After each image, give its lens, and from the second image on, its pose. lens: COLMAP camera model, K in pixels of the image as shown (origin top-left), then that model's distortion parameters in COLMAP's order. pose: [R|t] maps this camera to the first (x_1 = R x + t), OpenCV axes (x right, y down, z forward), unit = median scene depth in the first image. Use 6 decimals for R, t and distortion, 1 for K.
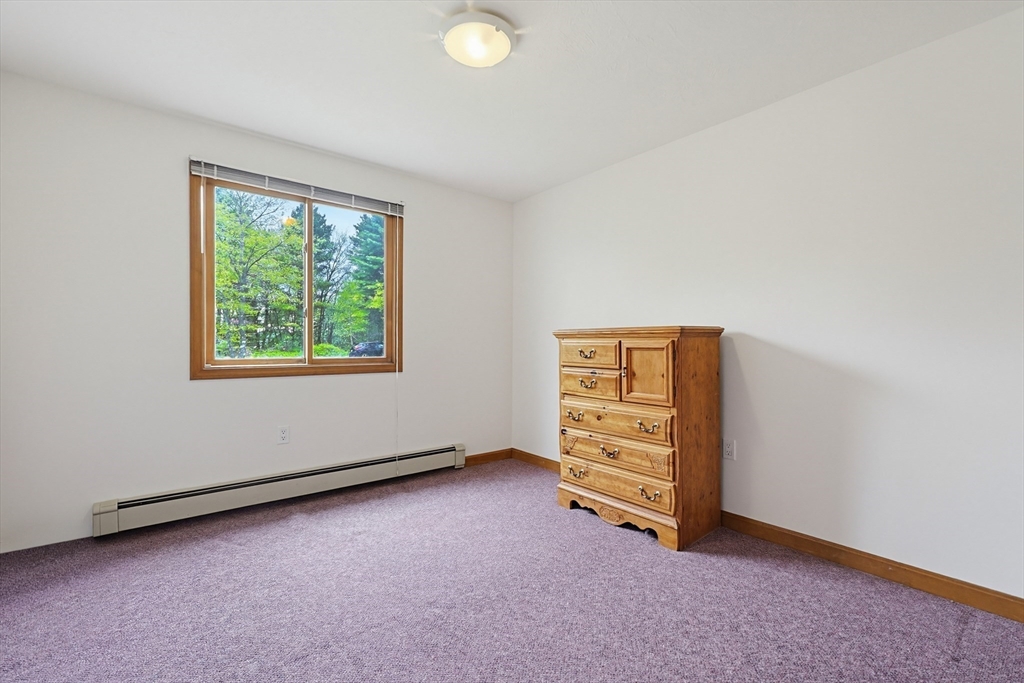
lens RADIAL K [[447.8, 0, 509.0], [0, 447.8, 353.2], [0, 0, 1]] dist [-0.000463, 0.000037]
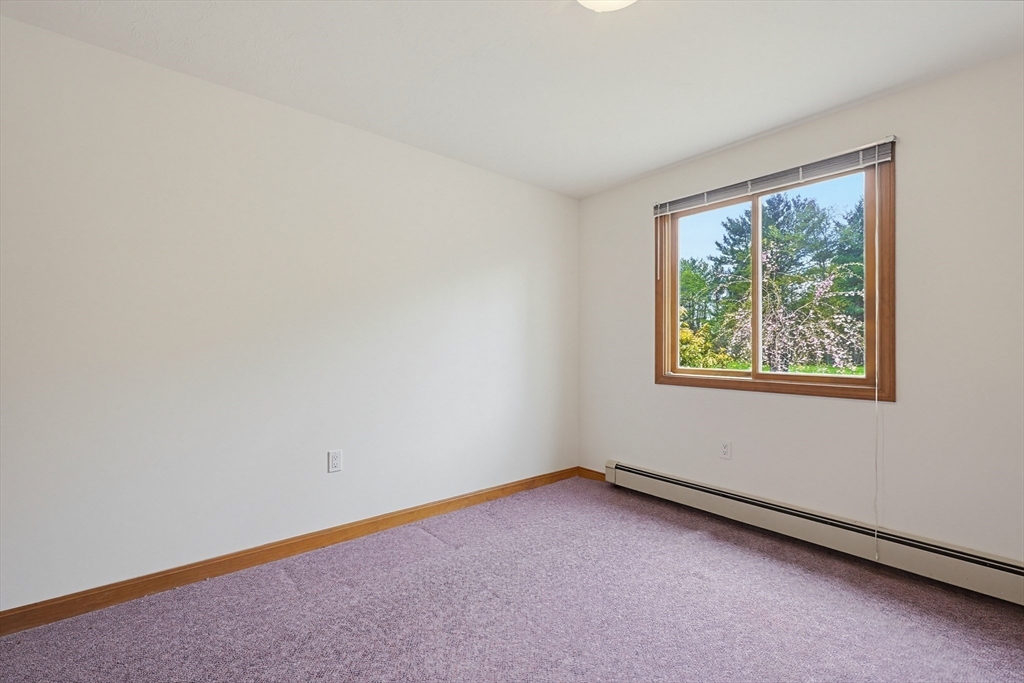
lens RADIAL K [[442.9, 0, 512.0], [0, 442.9, 341.5], [0, 0, 1]] dist [0.003147, 0.000890]
pose [[0.006178, -0.001925, -0.999979, 0.488531], [-0.008658, 0.999961, -0.001979, -0.049212], [0.999943, 0.008670, 0.006161, 0.569246]]
